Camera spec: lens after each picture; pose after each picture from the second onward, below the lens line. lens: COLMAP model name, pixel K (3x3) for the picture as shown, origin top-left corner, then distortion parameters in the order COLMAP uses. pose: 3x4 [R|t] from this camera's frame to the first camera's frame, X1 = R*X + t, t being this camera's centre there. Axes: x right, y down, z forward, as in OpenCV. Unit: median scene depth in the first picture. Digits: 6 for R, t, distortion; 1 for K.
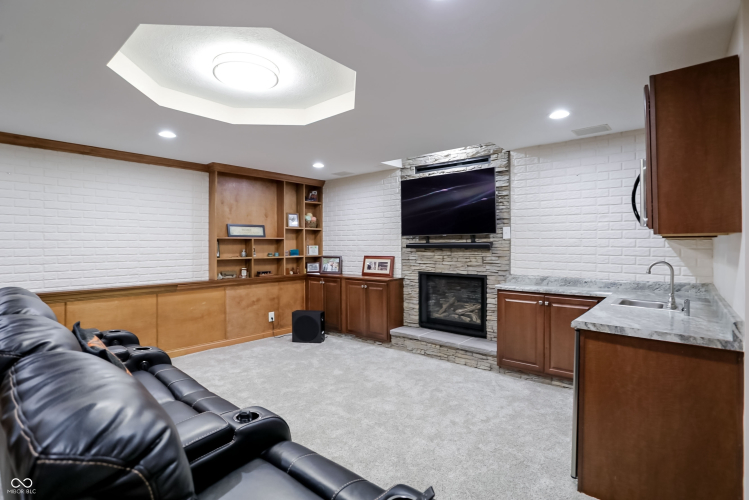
lens RADIAL K [[370.5, 0, 377.9], [0, 370.5, 243.1], [0, 0, 1]] dist [-0.066869, 0.038094]
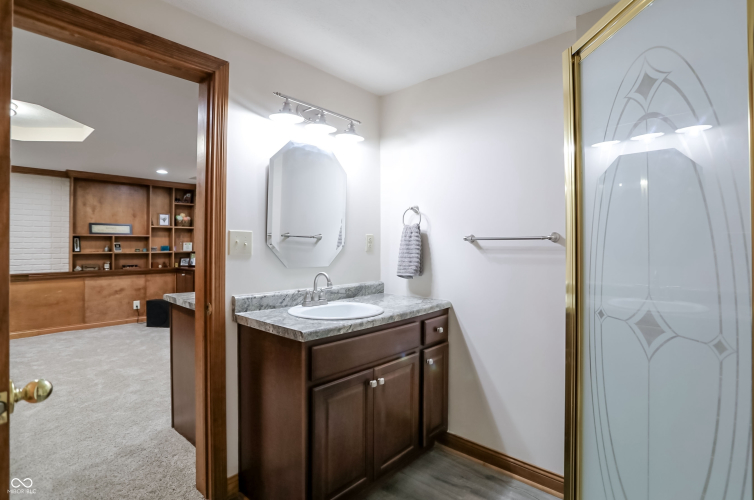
lens RADIAL K [[369.5, 0, 382.2], [0, 369.5, 241.2], [0, 0, 1]] dist [-0.031236, 0.000383]
pose [[0.999929, 0.001692, -0.011829, 0.489330], [-0.001735, 0.999992, -0.003672, 0.007140], [0.011822, 0.003692, 0.999923, -0.113949]]
